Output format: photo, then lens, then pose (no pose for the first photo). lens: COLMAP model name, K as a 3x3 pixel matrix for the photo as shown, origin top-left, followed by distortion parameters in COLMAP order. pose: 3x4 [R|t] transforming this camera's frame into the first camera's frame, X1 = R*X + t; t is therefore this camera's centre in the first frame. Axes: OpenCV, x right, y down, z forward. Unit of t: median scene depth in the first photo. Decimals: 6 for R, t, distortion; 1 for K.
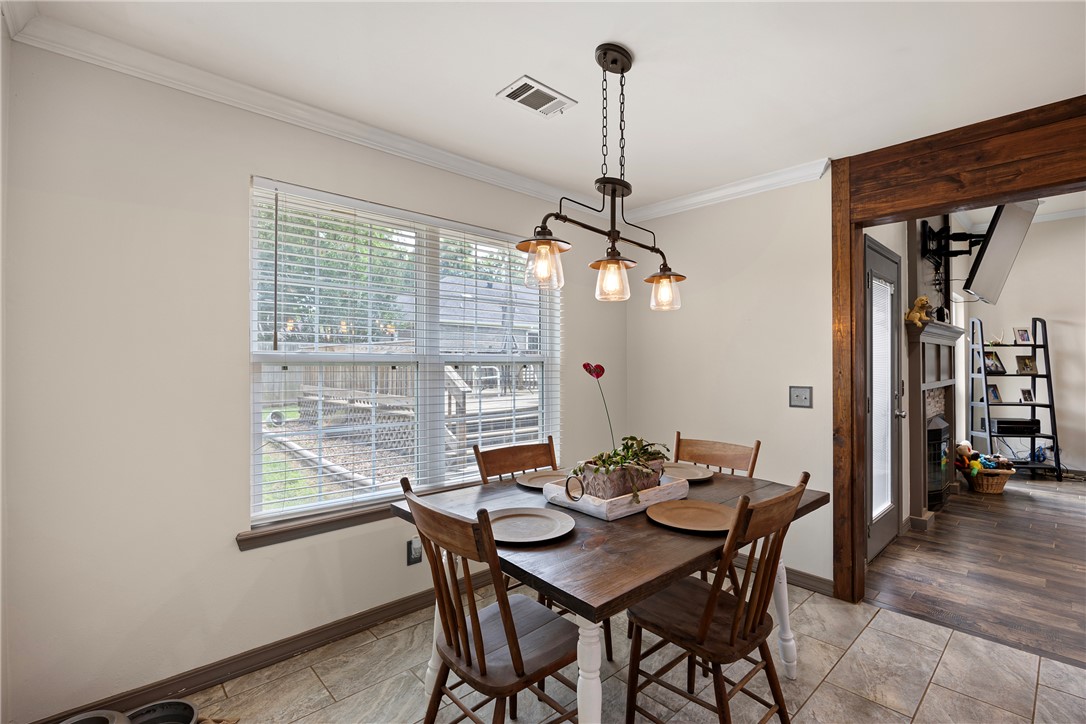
lens RADIAL K [[485.5, 0, 549.5], [0, 485.5, 363.0], [0, 0, 1]] dist [-0.019861, 0.000833]
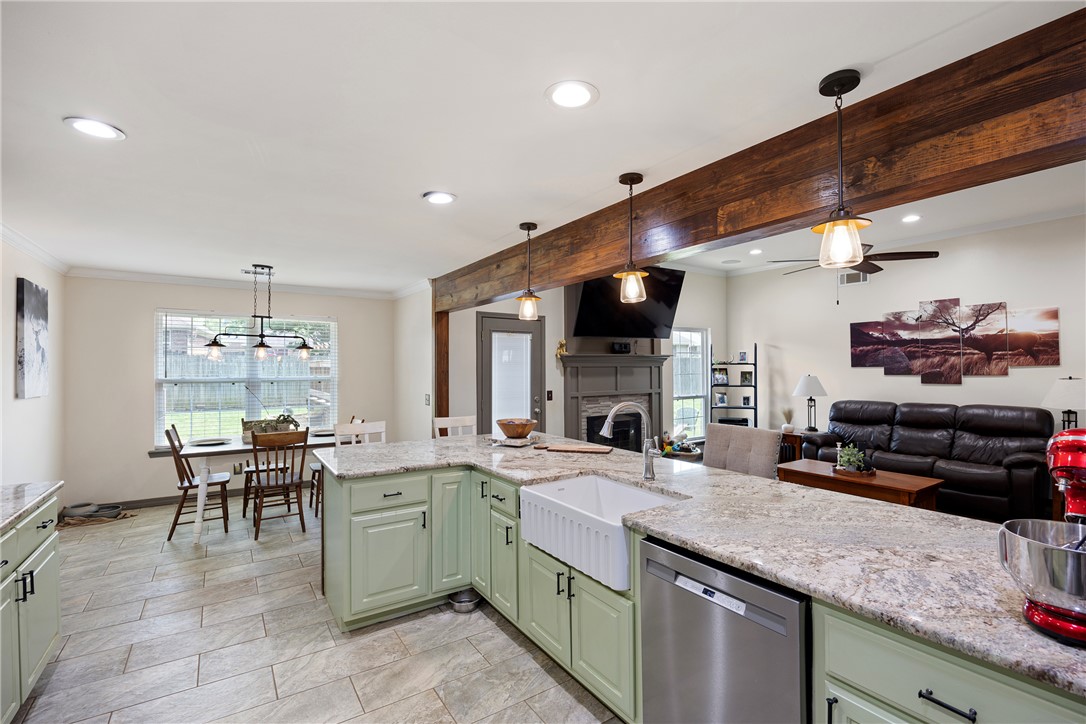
lens RADIAL K [[485.5, 0, 549.5], [0, 485.5, 363.0], [0, 0, 1]] dist [-0.019861, 0.000833]
pose [[0.988765, -0.002910, -0.149448, 1.143754], [0.001985, 0.999978, -0.006341, -0.055409], [0.149463, 0.005973, 0.988749, -0.744190]]
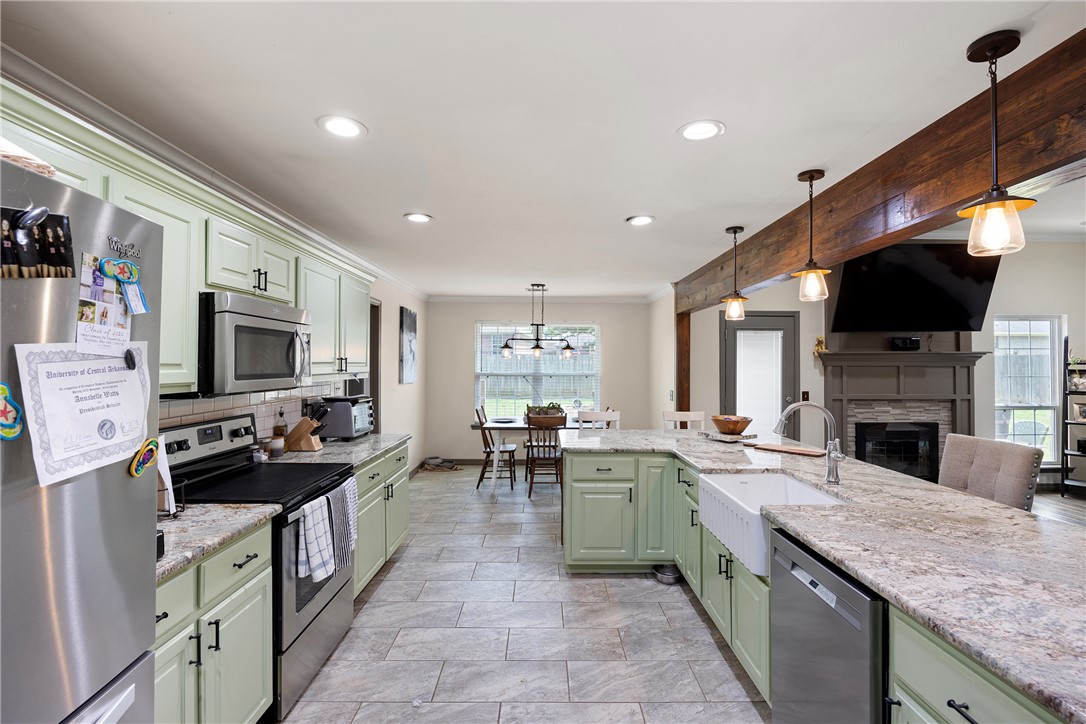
lens RADIAL K [[491.1, 0, 547.6], [0, 491.1, 359.4], [0, 0, 1]] dist [-0.014765, -0.000228]
pose [[0.740951, -0.002742, -0.671554, 1.361521], [-0.003756, 0.999959, -0.008228, -0.057301], [0.671549, 0.008619, 0.740910, -0.805969]]
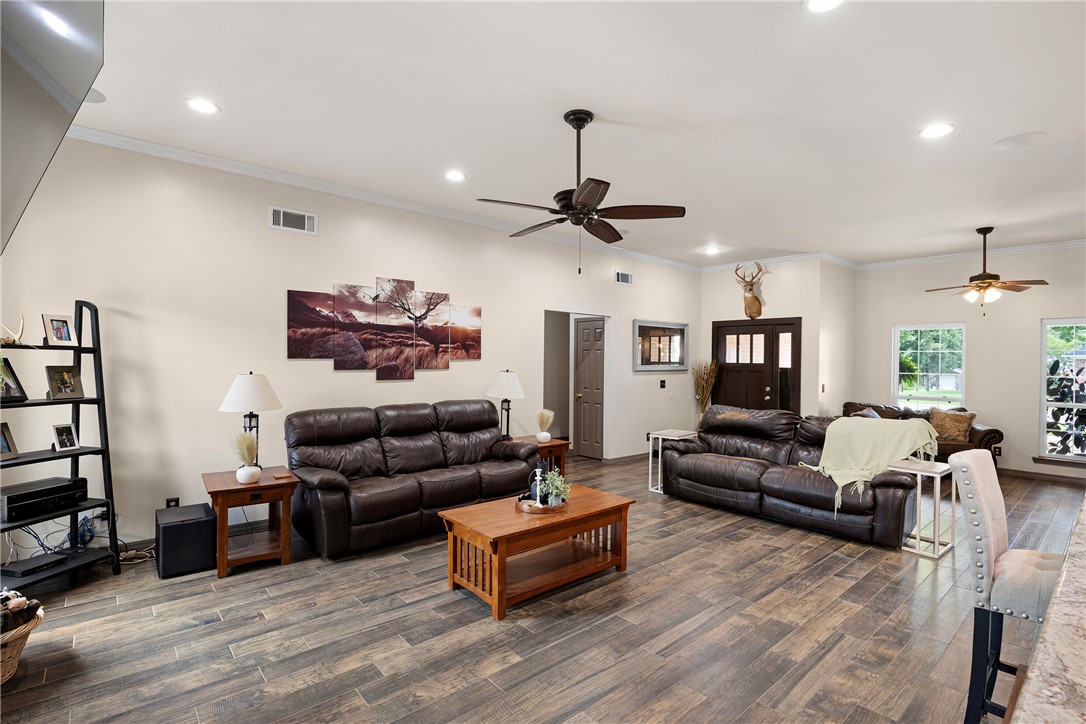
lens RADIAL K [[518.4, 0, 543.9], [0, 518.4, 360.3], [0, 0, 1]] dist [-0.013855, -0.000177]
pose [[0.023381, 0.000486, 0.999727, 0.713397], [-0.015118, 0.999886, -0.000133, -0.053803], [-0.999612, -0.015110, 0.023385, 0.730809]]
